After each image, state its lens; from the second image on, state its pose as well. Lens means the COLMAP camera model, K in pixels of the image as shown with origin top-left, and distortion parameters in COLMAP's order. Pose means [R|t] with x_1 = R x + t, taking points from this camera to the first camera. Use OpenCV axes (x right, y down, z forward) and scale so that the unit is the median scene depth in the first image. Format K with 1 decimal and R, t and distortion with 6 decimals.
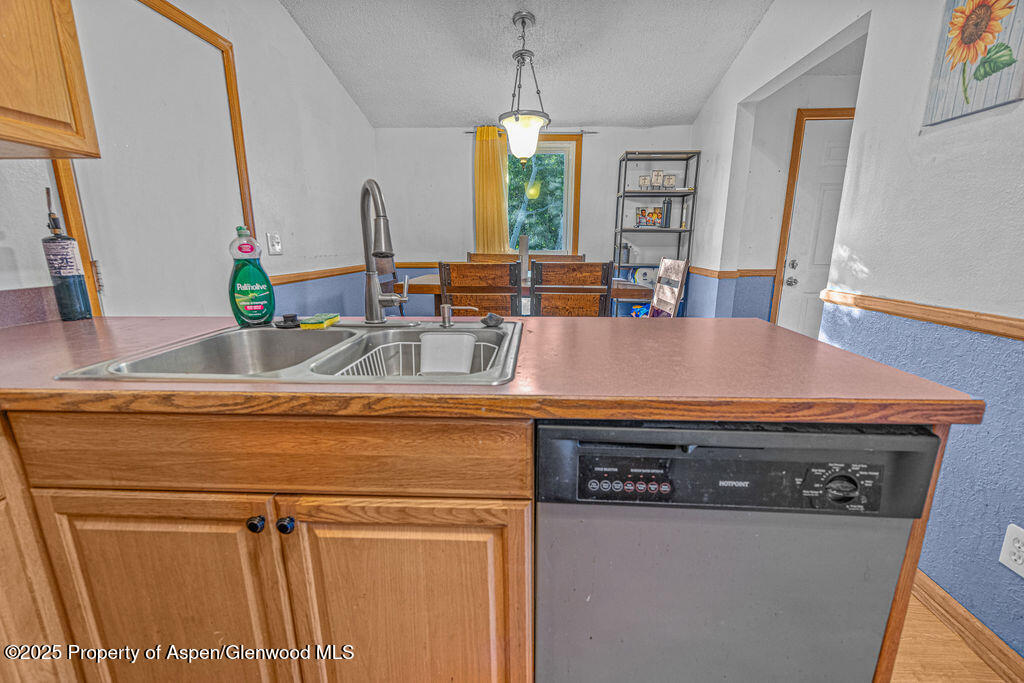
lens RADIAL K [[430.2, 0, 509.4], [0, 430.2, 341.5], [0, 0, 1]] dist [0.007449, -0.001803]
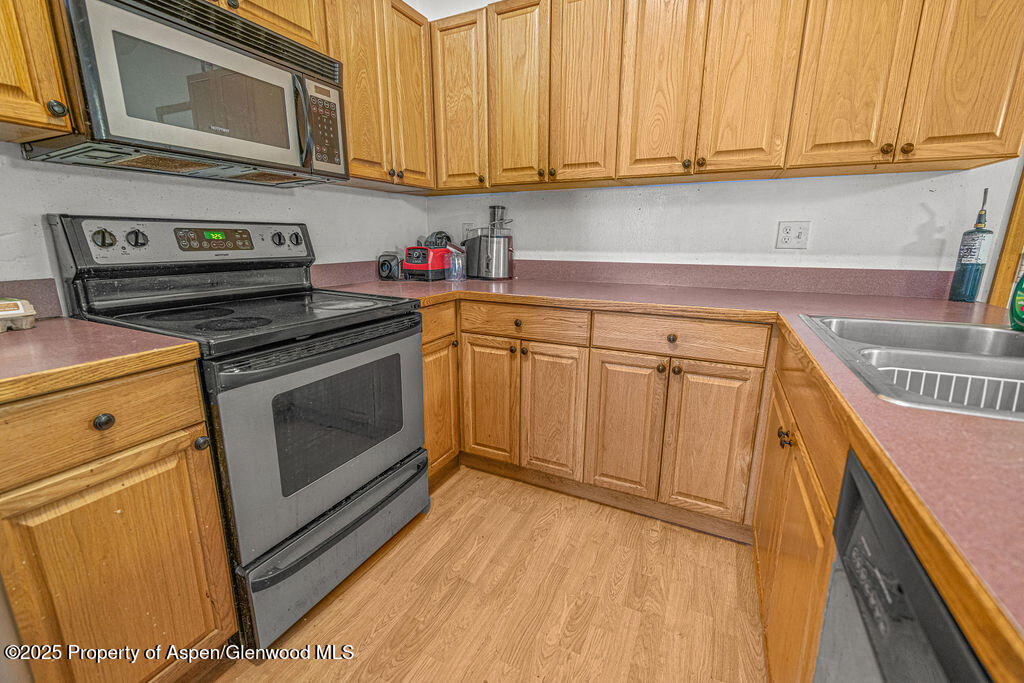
lens RADIAL K [[430.2, 0, 511.7], [0, 430.2, 339.2], [0, 0, 1]] dist [0.007449, -0.001803]
pose [[-0.376321, 0.216642, -0.900805, 0.302904], [-0.209823, 0.927087, 0.310619, -0.036960], [0.902417, 0.305902, -0.303425, 0.167547]]
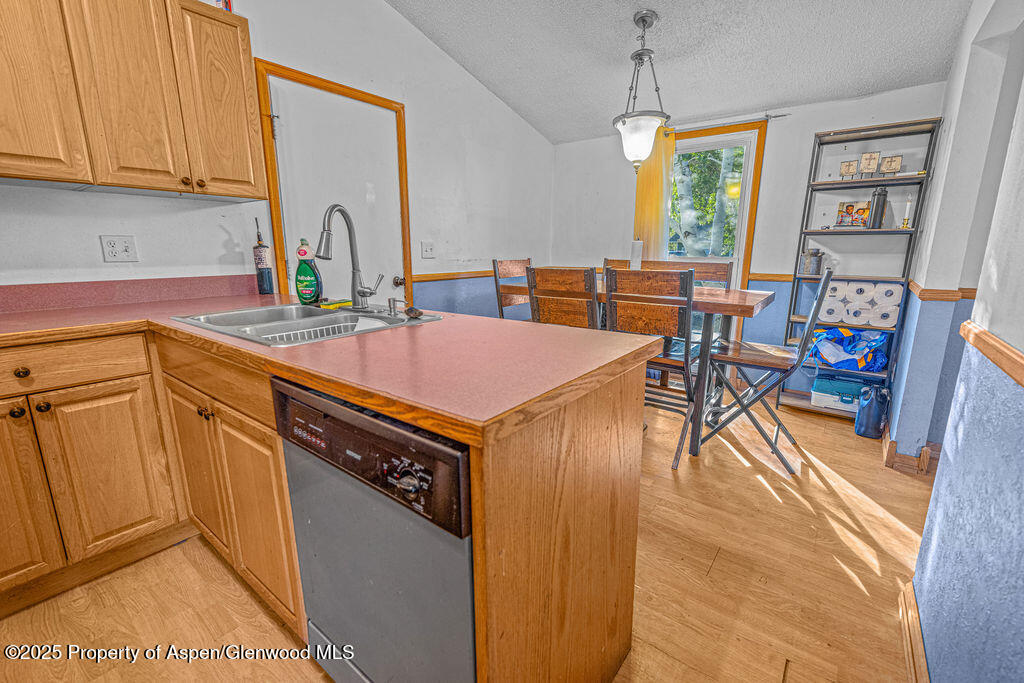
lens RADIAL K [[430.2, 0, 511.5], [0, 430.2, 341.0], [0, 0, 1]] dist [0.007449, -0.001803]
pose [[0.827039, 0.117911, -0.549639, 0.428145], [-0.125276, 0.991825, 0.024268, -0.016925], [0.548007, 0.048786, 0.835050, 0.070337]]
